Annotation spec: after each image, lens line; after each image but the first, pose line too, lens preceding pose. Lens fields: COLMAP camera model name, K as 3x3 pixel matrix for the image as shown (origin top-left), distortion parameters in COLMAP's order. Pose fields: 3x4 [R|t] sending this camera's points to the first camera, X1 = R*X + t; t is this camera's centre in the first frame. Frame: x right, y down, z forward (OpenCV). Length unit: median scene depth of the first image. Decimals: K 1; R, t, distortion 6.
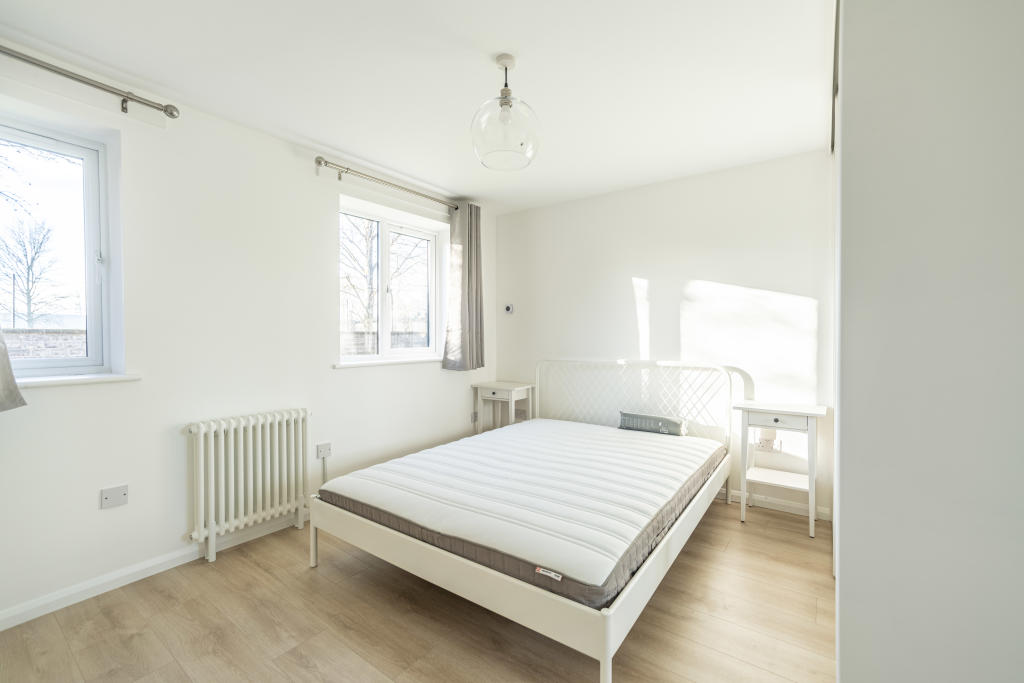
lens RADIAL K [[429.2, 0, 512.0], [0, 429.2, 341.5], [0, 0, 1]] dist [-0.027701, 0.021765]
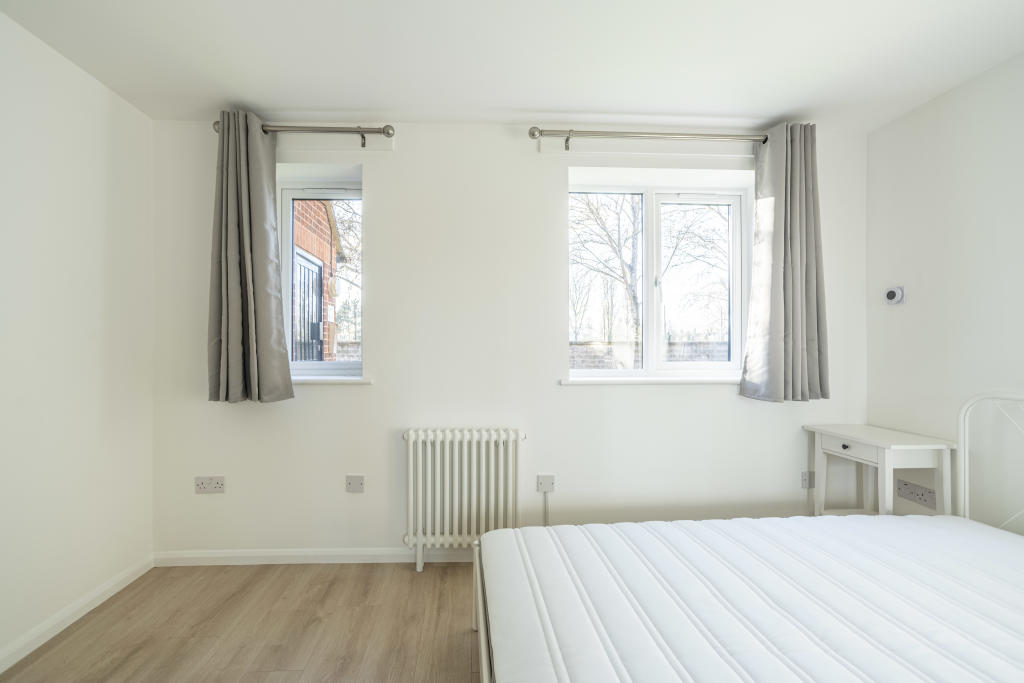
lens RADIAL K [[429.7, 0, 506.7], [0, 429.7, 348.5], [0, 0, 1]] dist [-0.031487, 0.021531]
pose [[0.628341, 0.005530, -0.777918, 0.120041], [-0.012664, 0.999915, -0.003121, -0.000986], [0.777835, 0.011813, 0.628358, 0.327567]]
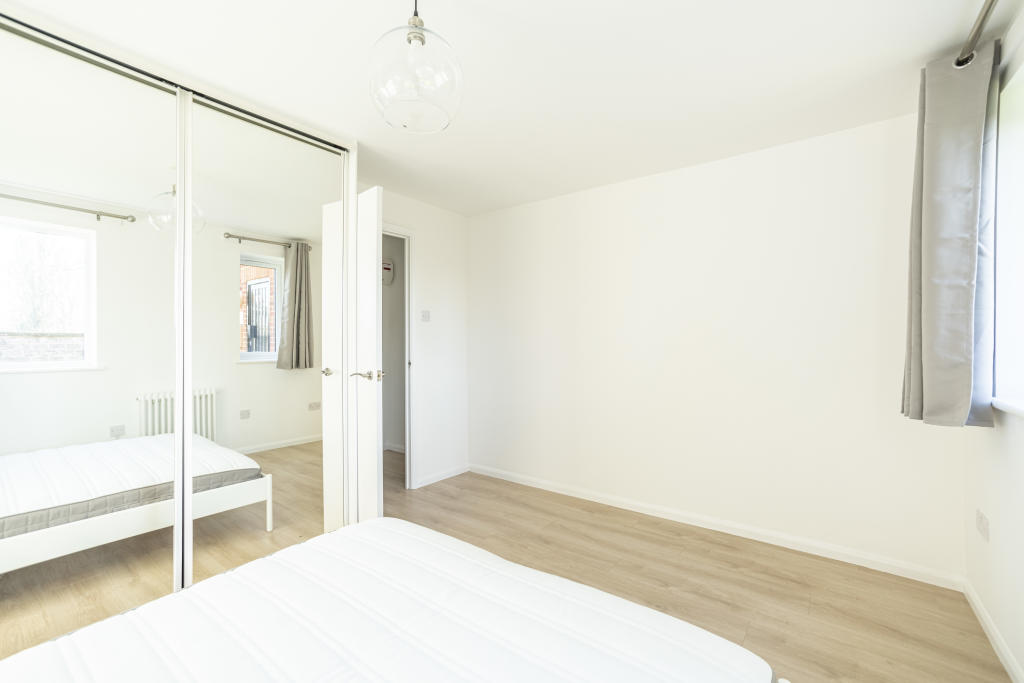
lens RADIAL K [[429.2, 0, 512.0], [0, 429.2, 341.5], [0, 0, 1]] dist [-0.027701, 0.021765]
pose [[-0.999168, 0.002250, 0.040711, -0.109419], [0.002763, 0.999917, 0.012546, -0.020723], [-0.040680, 0.012648, -0.999092, 0.921330]]
